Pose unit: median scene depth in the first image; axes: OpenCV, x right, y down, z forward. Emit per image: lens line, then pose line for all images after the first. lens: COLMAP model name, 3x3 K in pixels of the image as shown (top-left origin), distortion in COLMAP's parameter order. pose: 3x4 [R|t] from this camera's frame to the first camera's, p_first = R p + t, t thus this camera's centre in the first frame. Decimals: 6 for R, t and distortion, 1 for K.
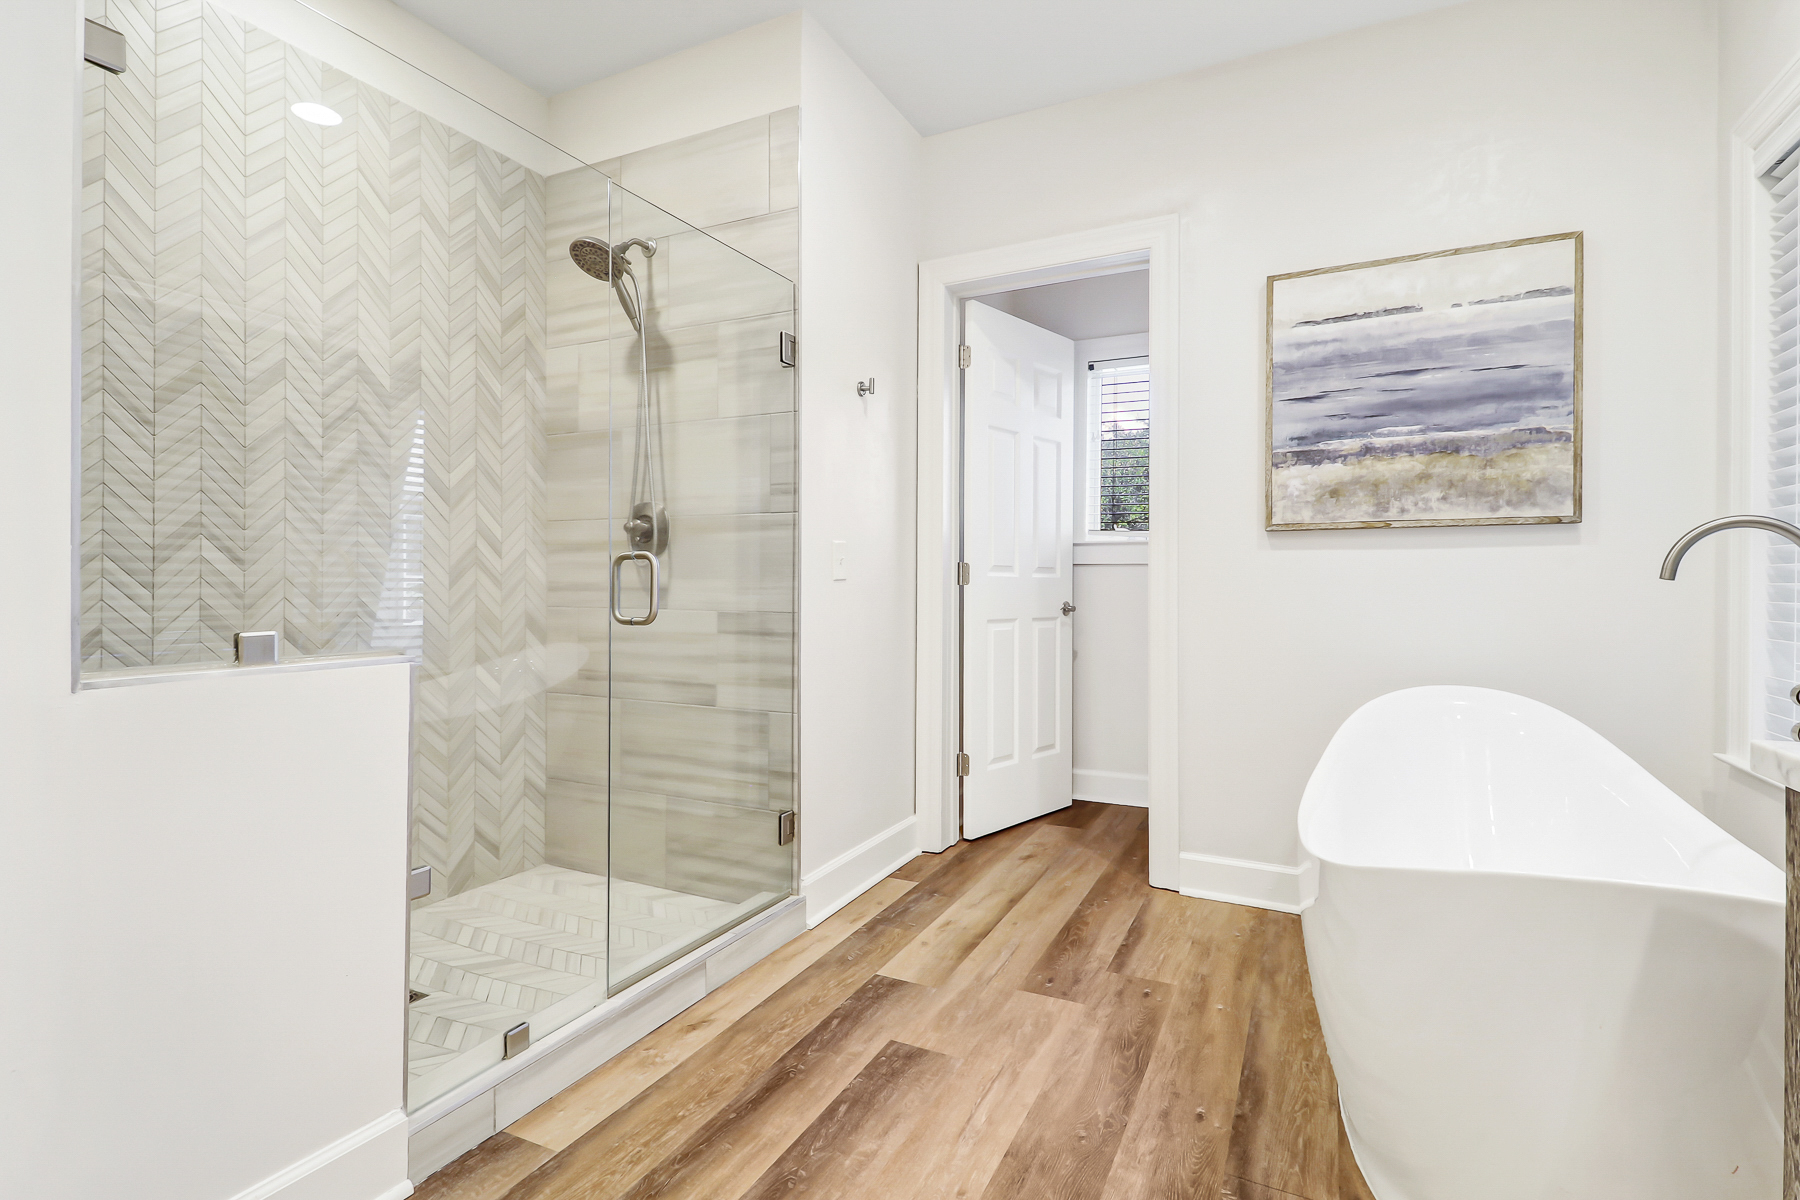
lens RADIAL K [[855.8, 0, 909.2], [0, 855.8, 598.3], [0, 0, 1]] dist [0.022341, -0.013939]
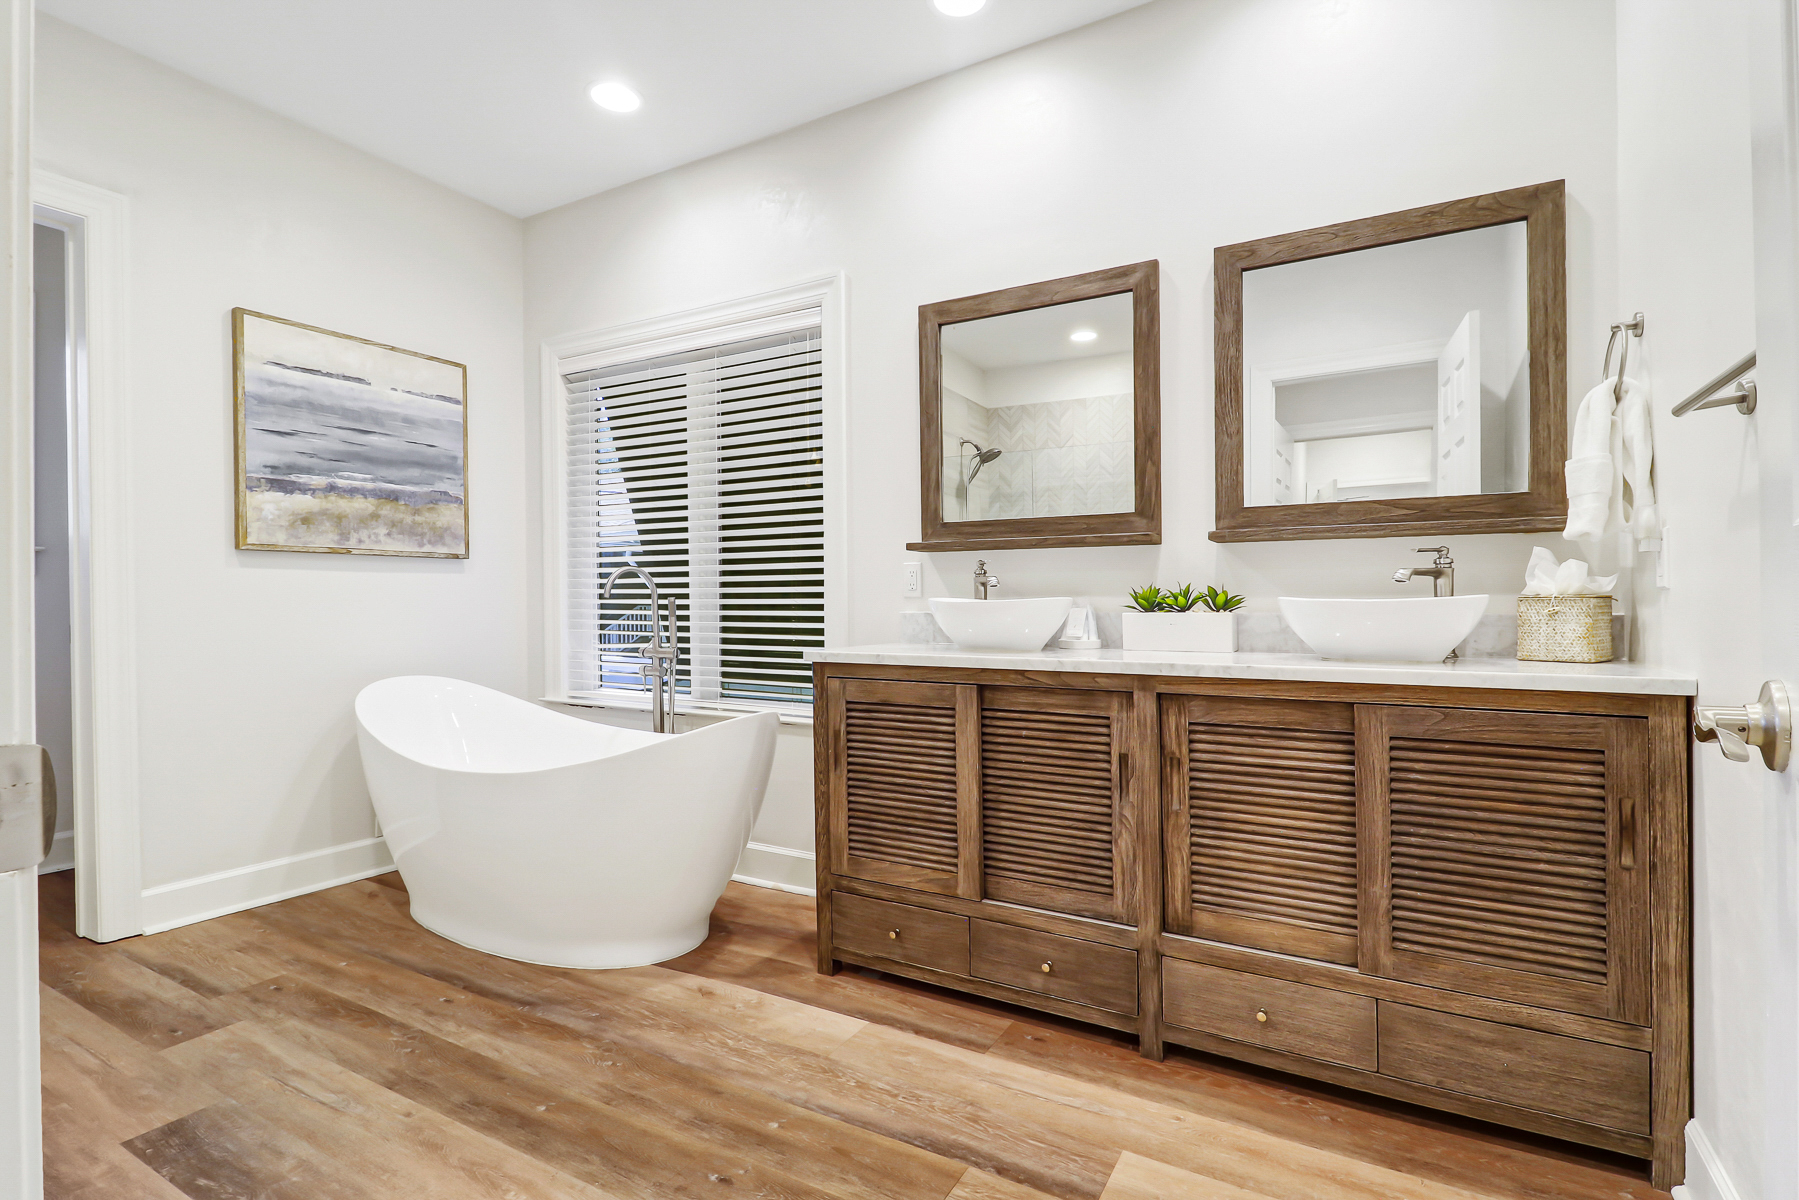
lens RADIAL K [[855.3, 0, 914.4], [0, 855.3, 594.1], [0, 0, 1]] dist [0.022341, -0.013939]
pose [[0.061248, 0.002895, 0.998118, -0.633606], [0.012111, 0.999920, -0.003643, -0.010813], [-0.998049, 0.012311, 0.061208, 0.125360]]
